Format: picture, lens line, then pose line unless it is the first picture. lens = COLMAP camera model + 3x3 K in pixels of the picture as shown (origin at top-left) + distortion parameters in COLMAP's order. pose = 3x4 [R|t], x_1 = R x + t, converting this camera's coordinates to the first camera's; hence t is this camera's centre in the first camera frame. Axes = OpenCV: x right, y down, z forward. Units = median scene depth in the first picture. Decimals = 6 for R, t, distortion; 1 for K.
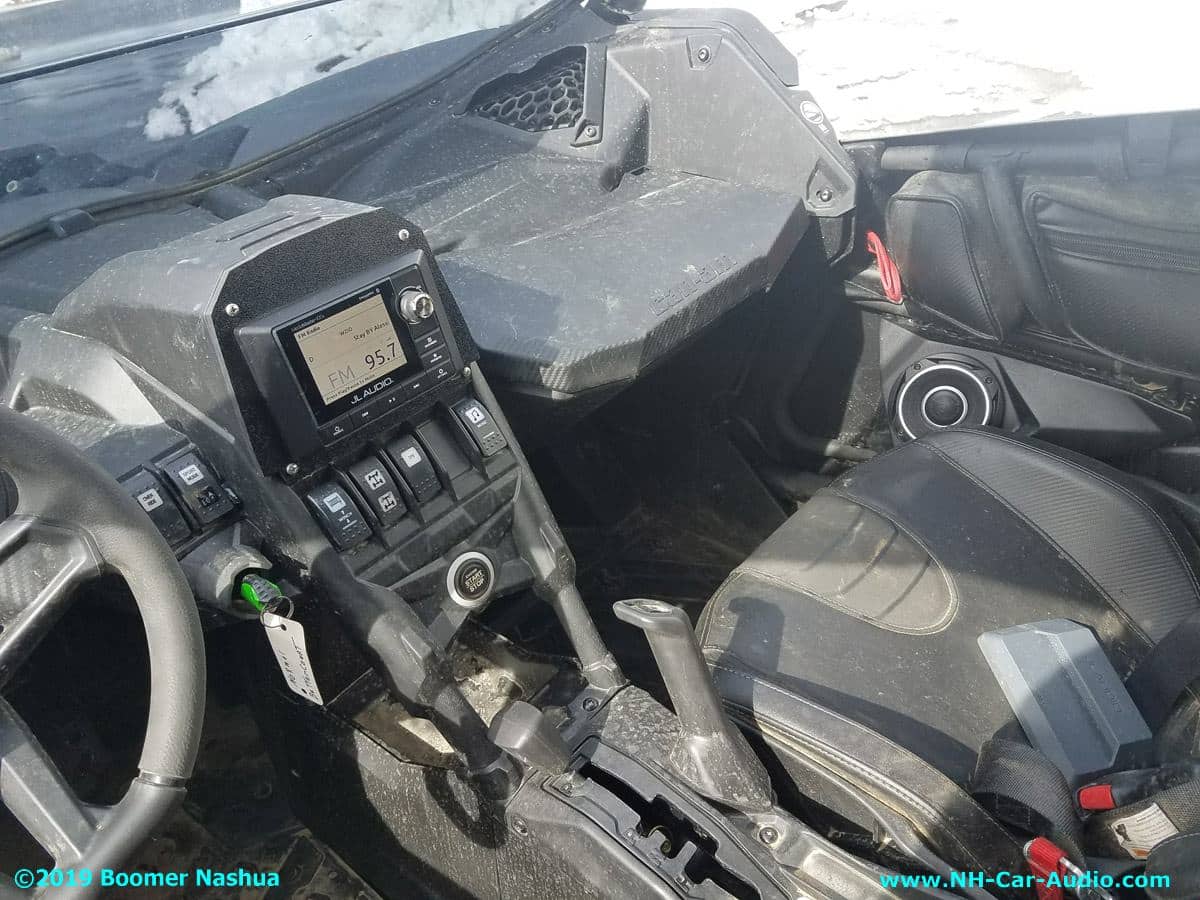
lens RADIAL K [[917.3, 0, 622.9], [0, 917.3, 478.1], [0, 0, 1]] dist [0.202297, -0.386401]
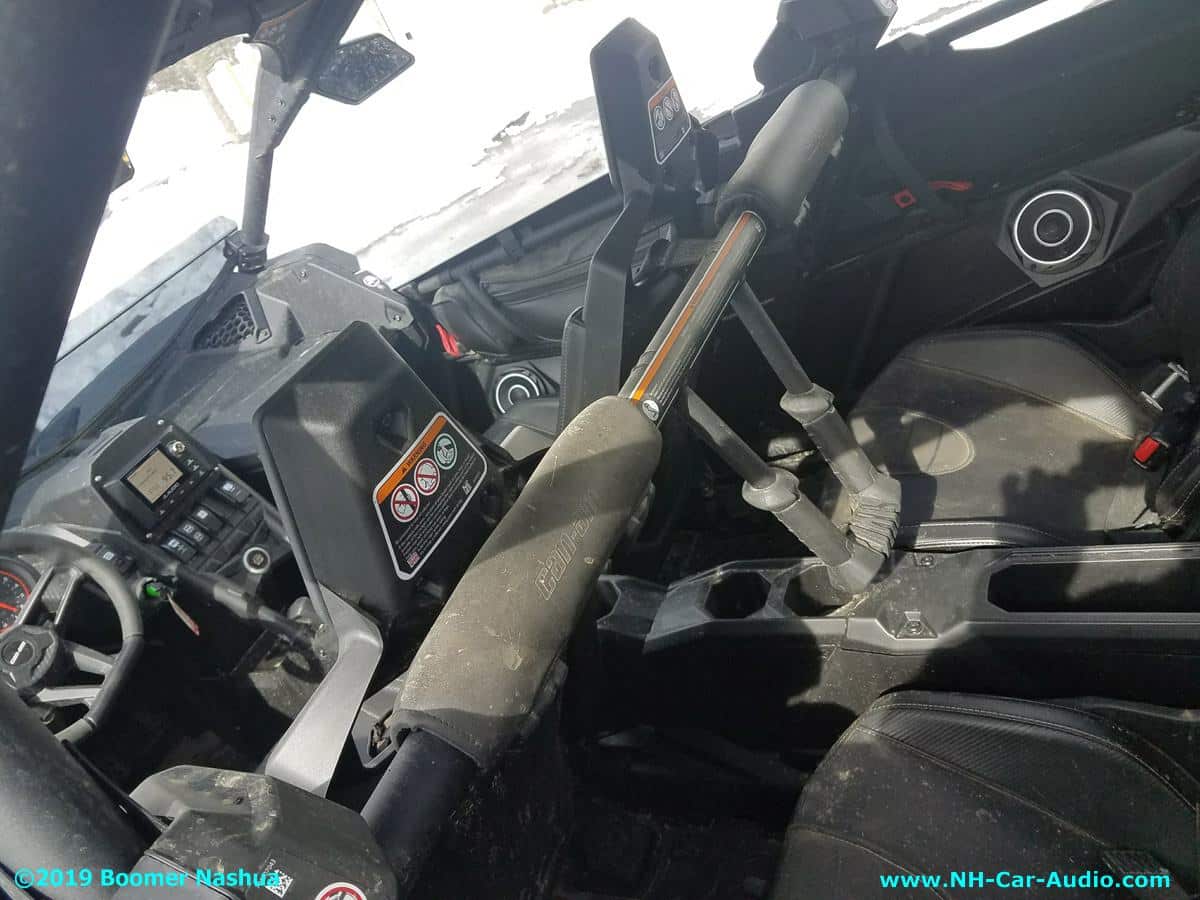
lens RADIAL K [[917.3, 0, 622.9], [0, 917.3, 478.1], [0, 0, 1]] dist [0.202297, -0.386401]
pose [[0.915780, -0.393034, 0.082889, 0.488945], [0.398861, 0.914186, -0.071929, 0.421213], [-0.047506, 0.098932, 0.993960, -1.161273]]
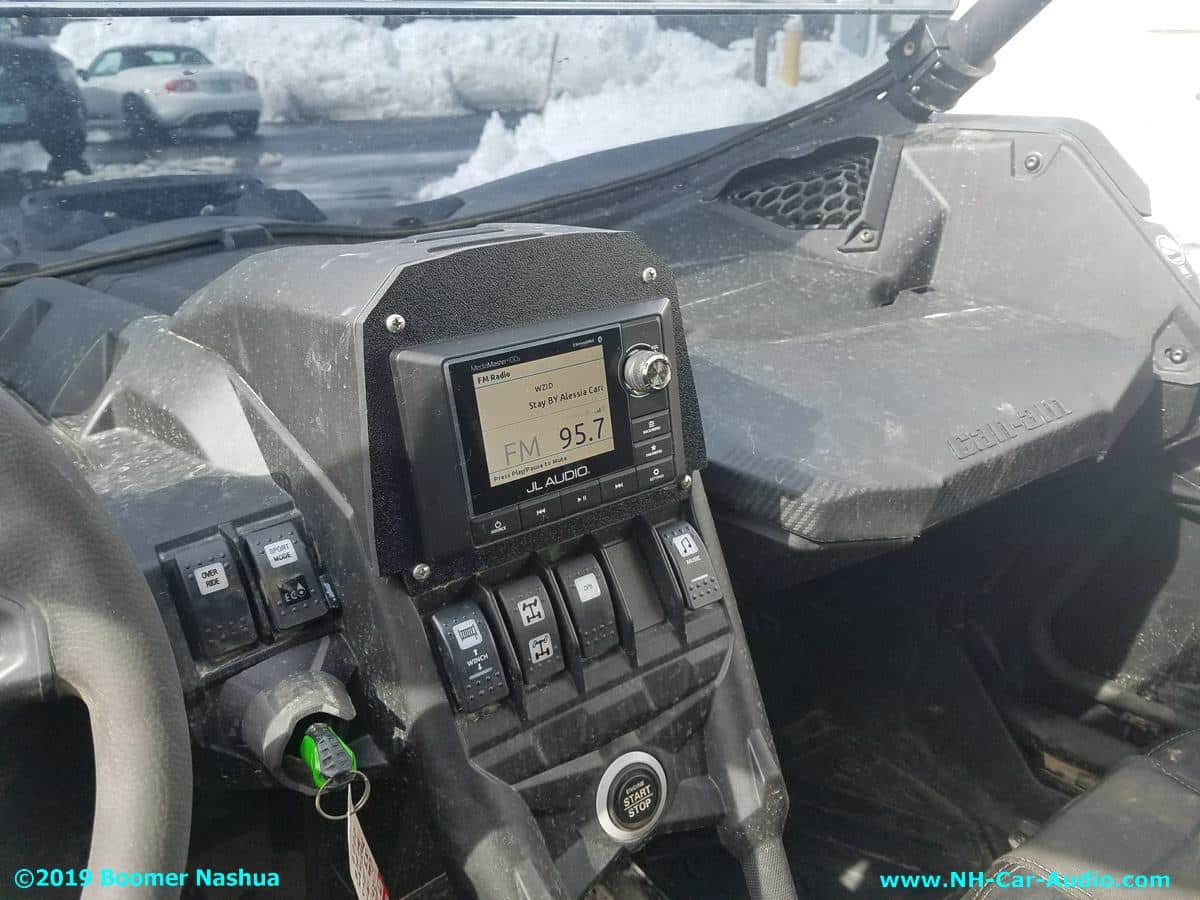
lens RADIAL K [[912.6, 0, 600.5], [0, 912.6, 462.7], [0, 0, 1]] dist [0.275832, -0.475036]
pose [[0.967770, 0.174761, -0.181327, -0.107576], [-0.205231, 0.964587, -0.165688, -0.001661], [0.145950, 0.197561, 0.969365, 0.316004]]
